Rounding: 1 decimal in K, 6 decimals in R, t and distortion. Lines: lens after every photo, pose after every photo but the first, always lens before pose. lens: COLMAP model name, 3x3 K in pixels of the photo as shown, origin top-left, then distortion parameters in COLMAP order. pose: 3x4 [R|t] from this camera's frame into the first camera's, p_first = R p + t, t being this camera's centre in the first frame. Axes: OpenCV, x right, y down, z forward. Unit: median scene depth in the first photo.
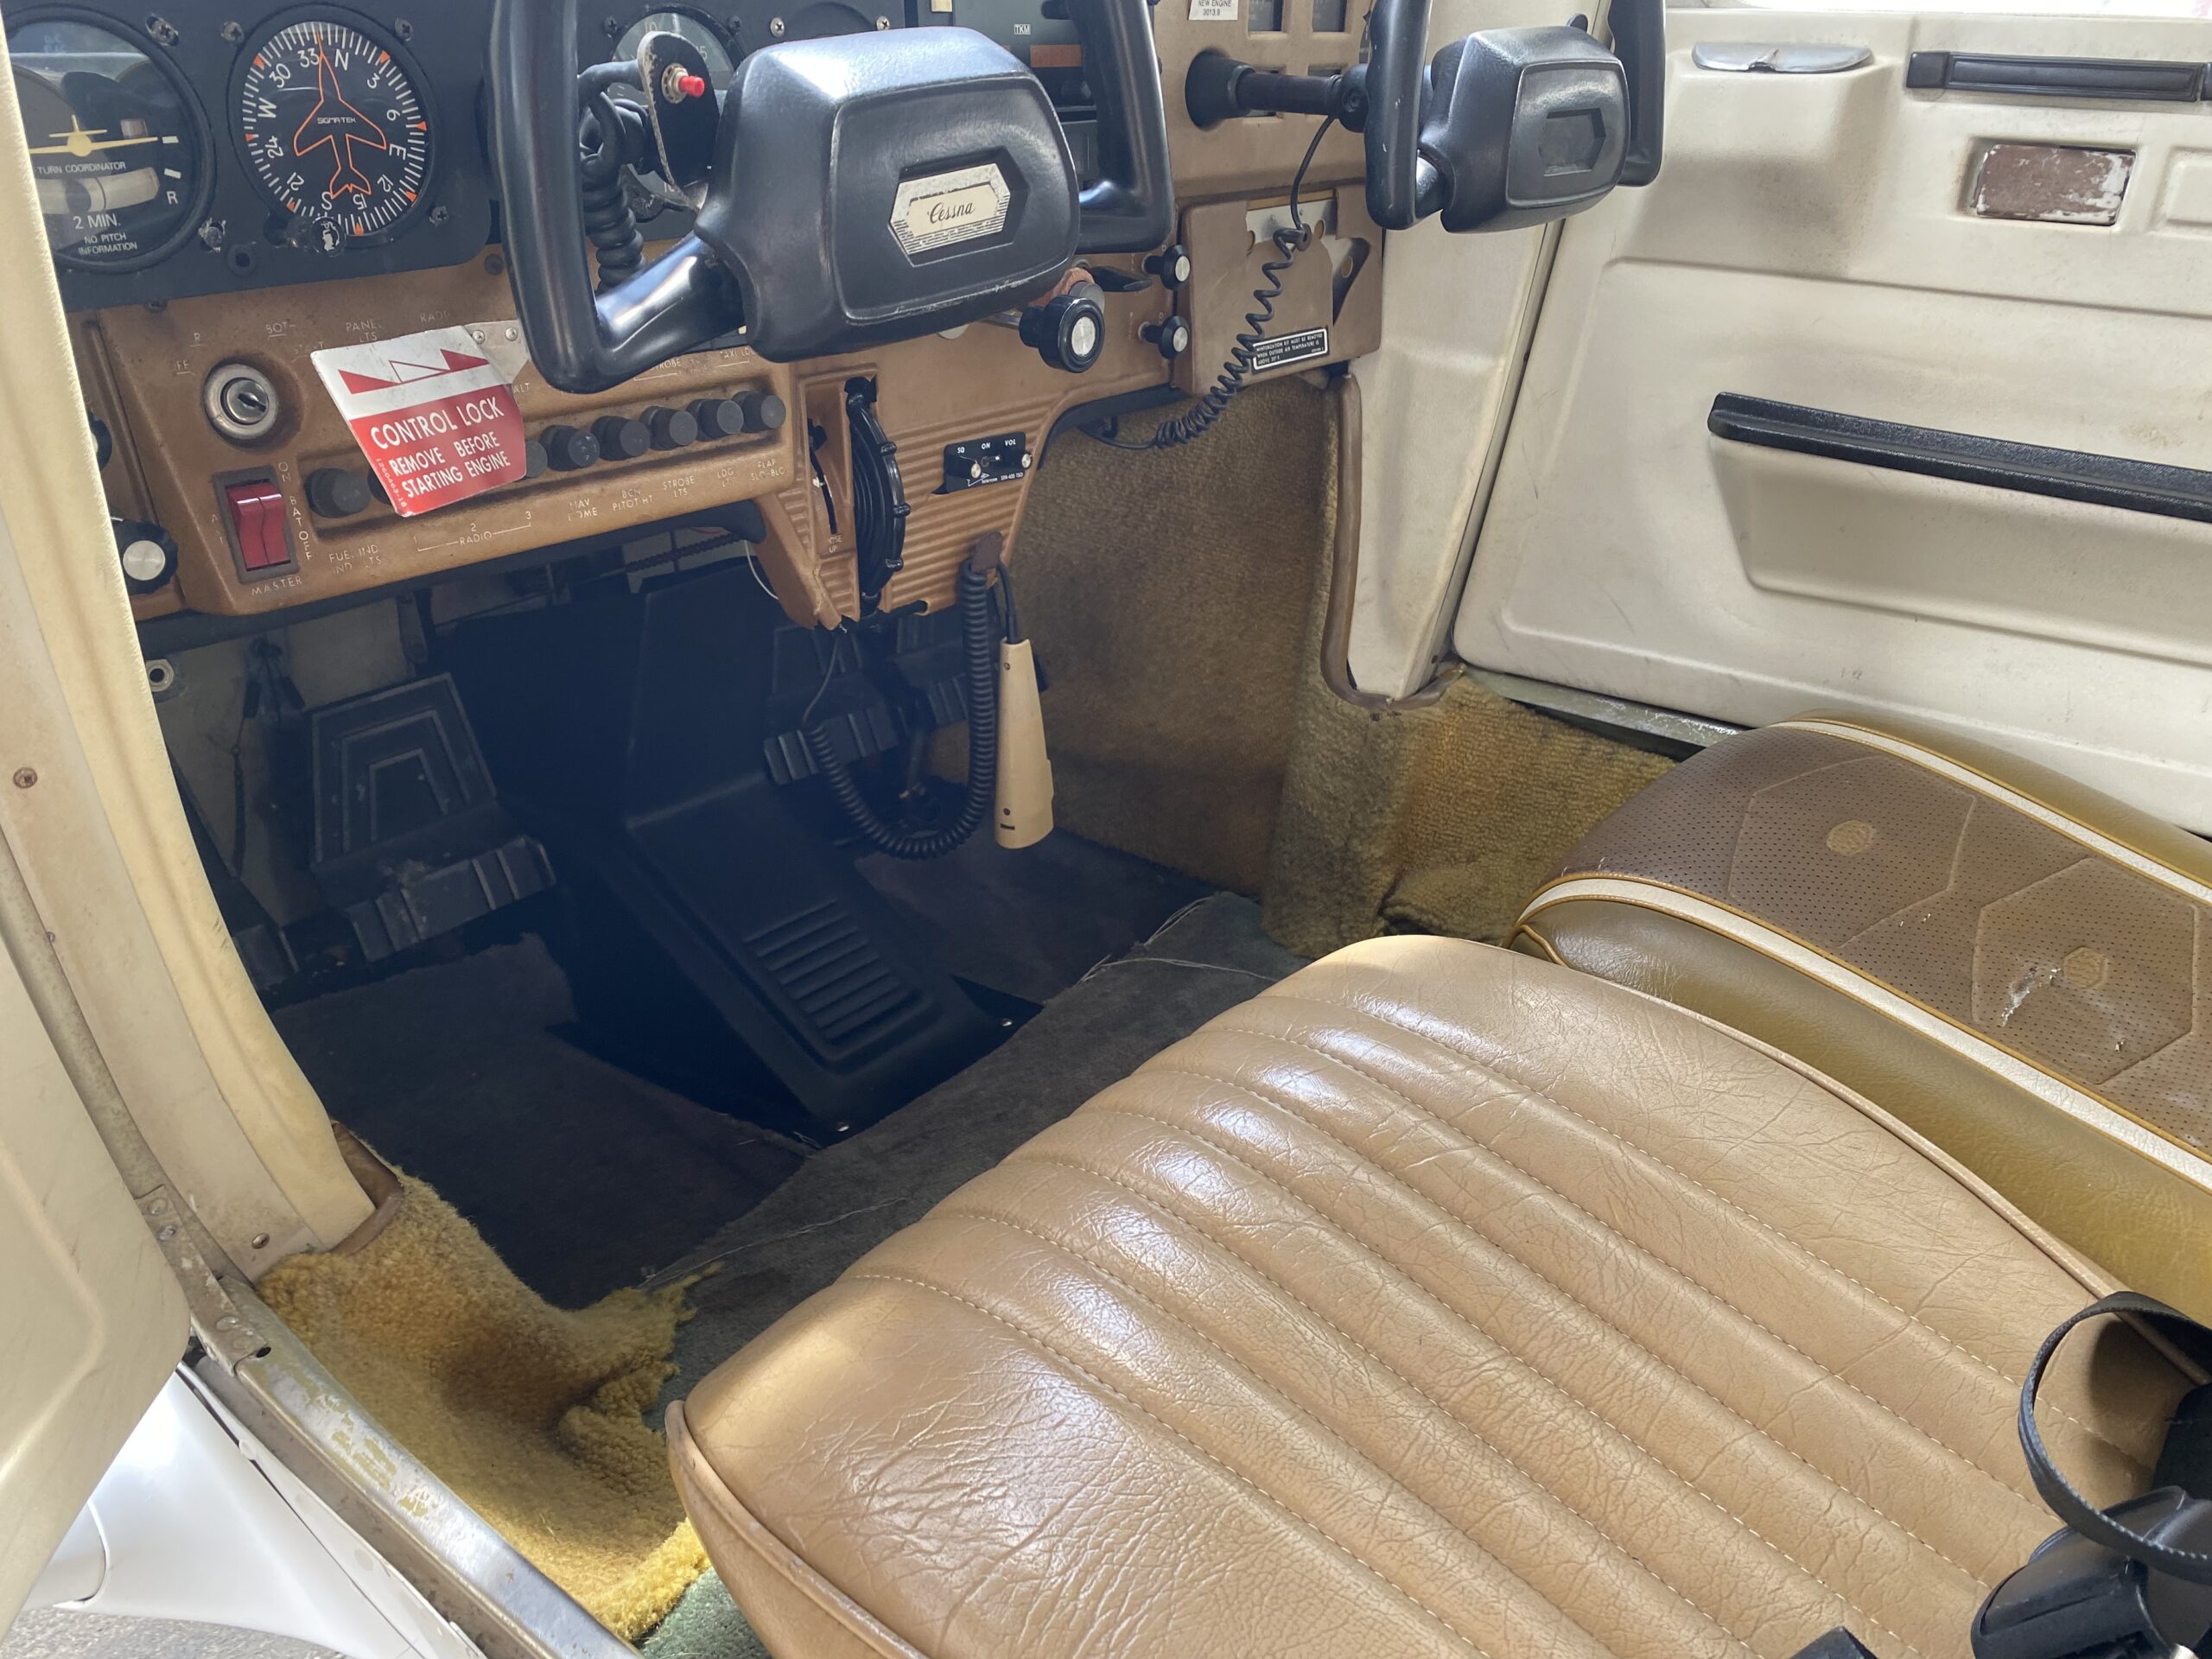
lens RADIAL K [[1767.3, 0, 1099.7], [0, 1767.3, 883.3], [0, 0, 1]] dist [0.043210, -0.071346]
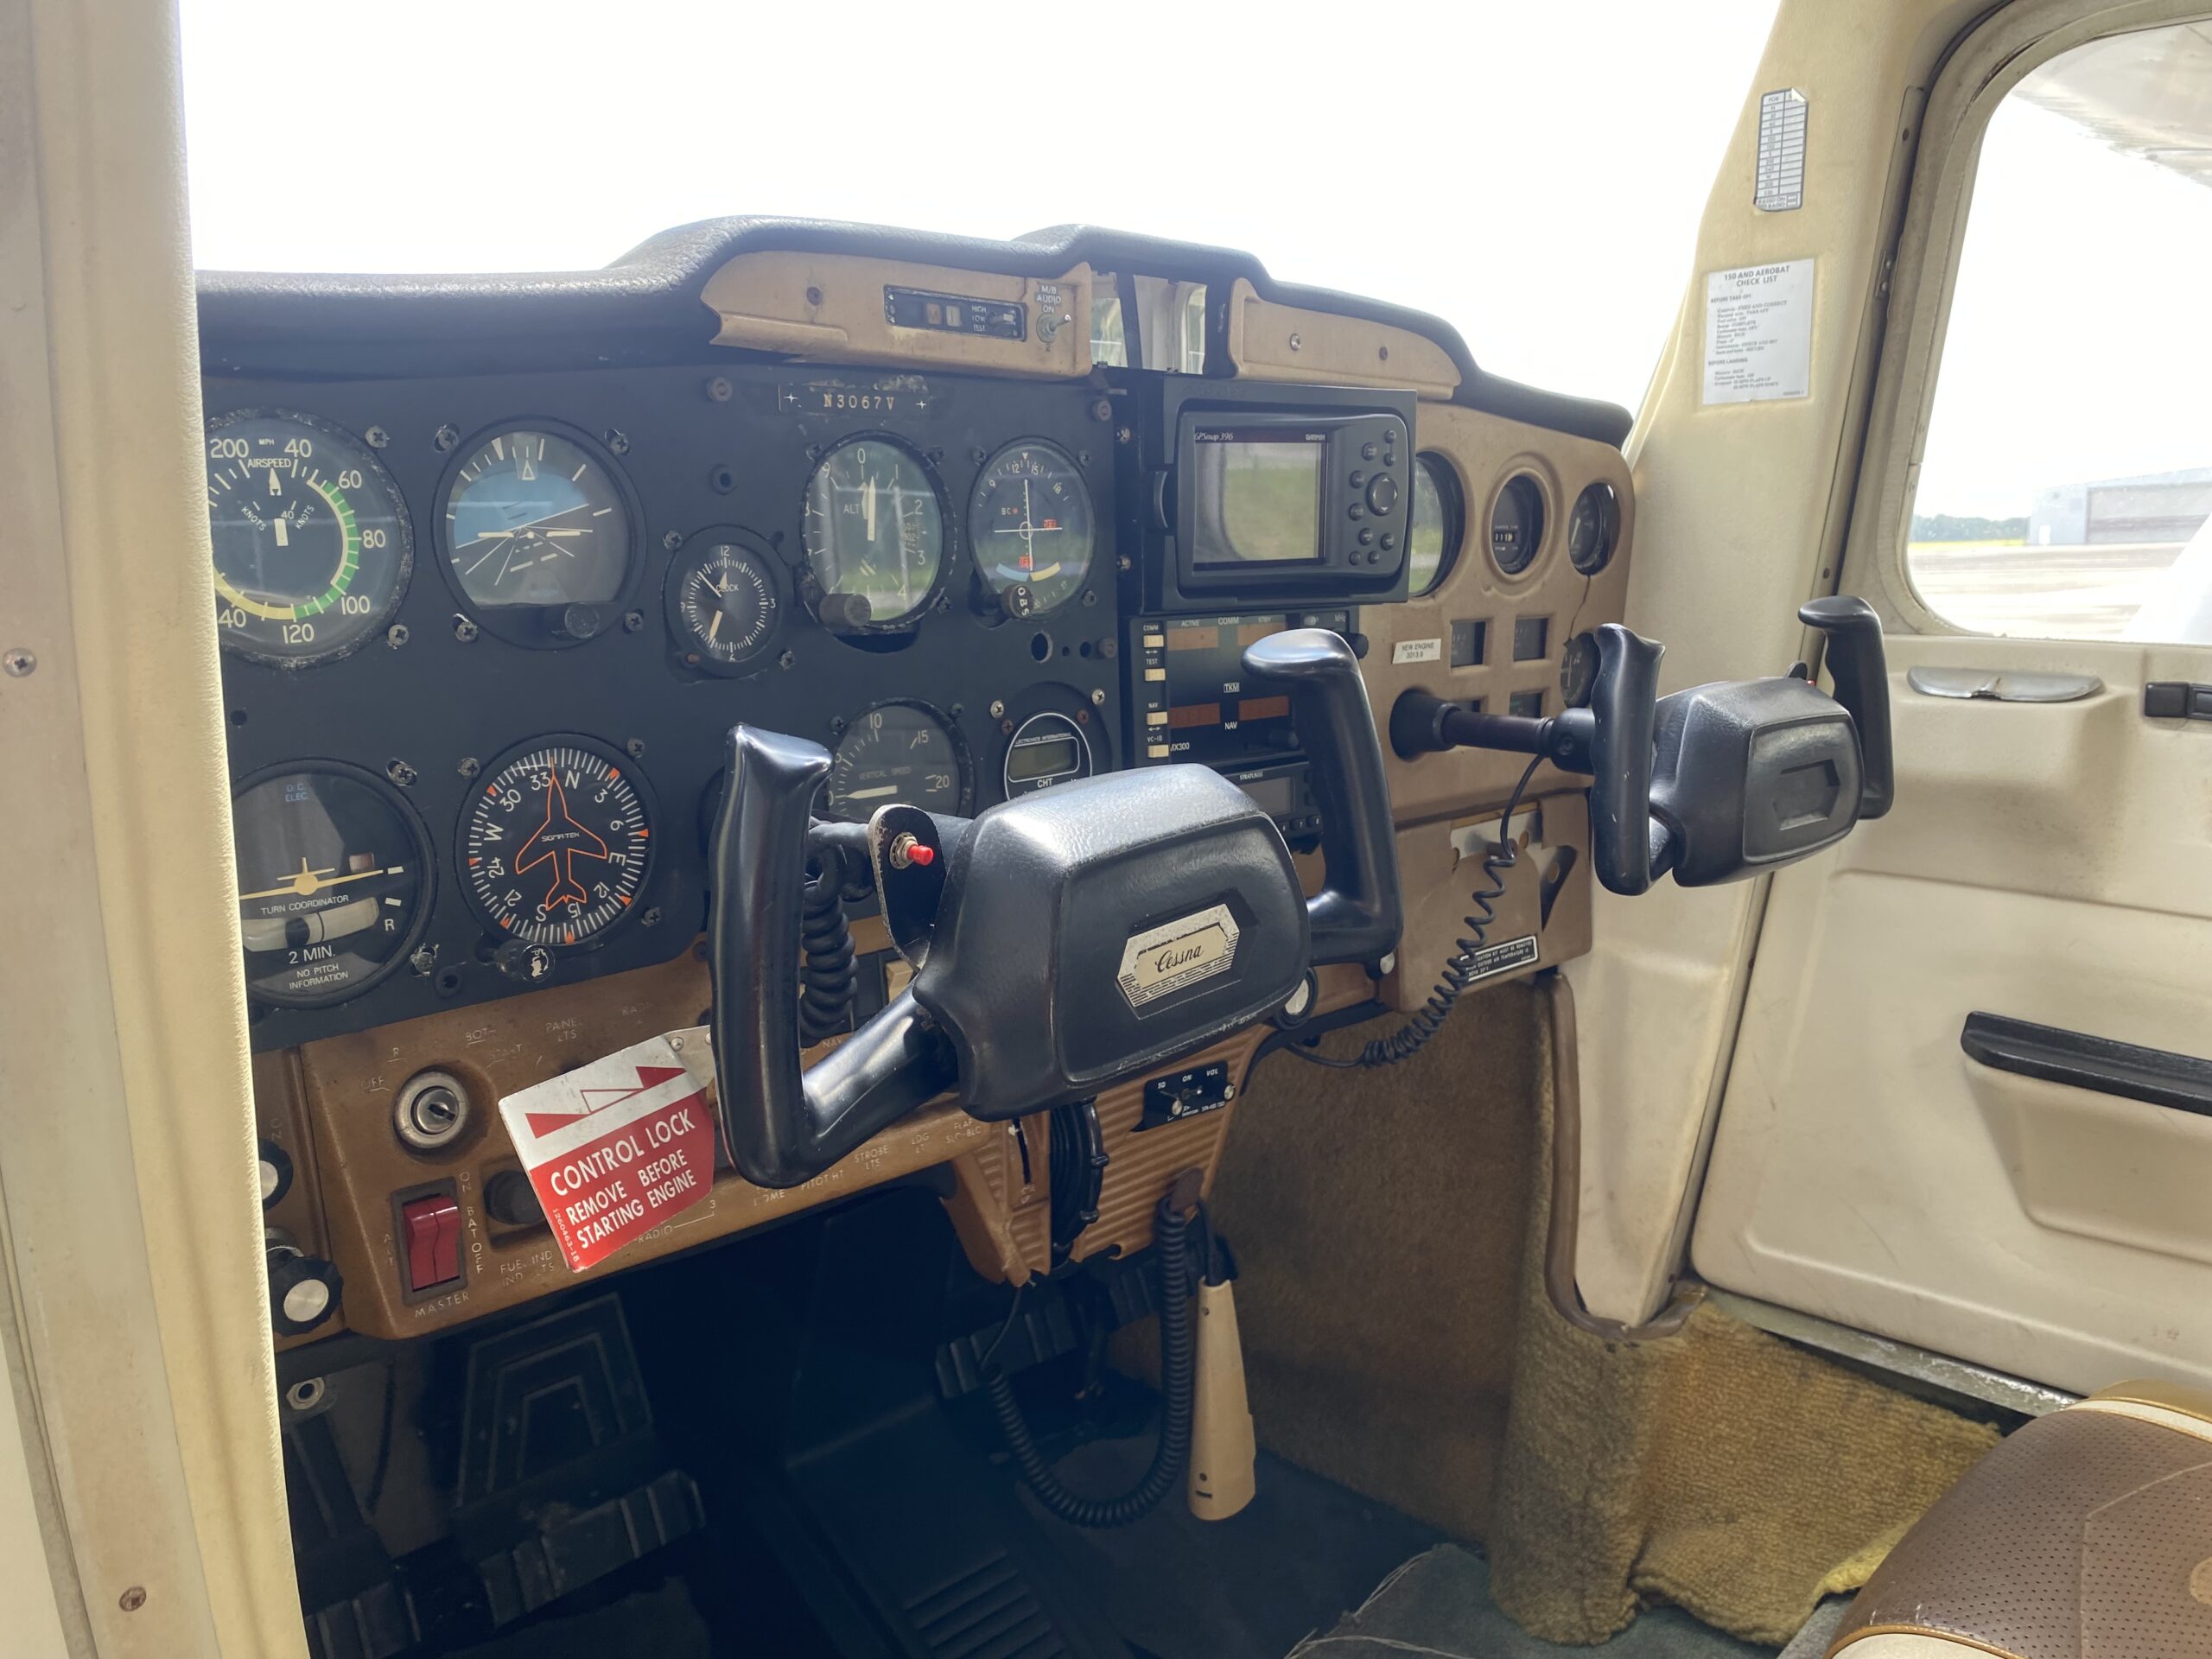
lens RADIAL K [[1777.6, 0, 1106.0], [0, 1777.6, 829.5], [0, 0, 1]] dist [0.065630, -0.127310]
pose [[0.995974, -0.000845, -0.089633, -0.021825], [-0.025008, 0.957632, -0.286905, -0.099305], [0.086078, 0.287992, 0.953756, 0.043075]]
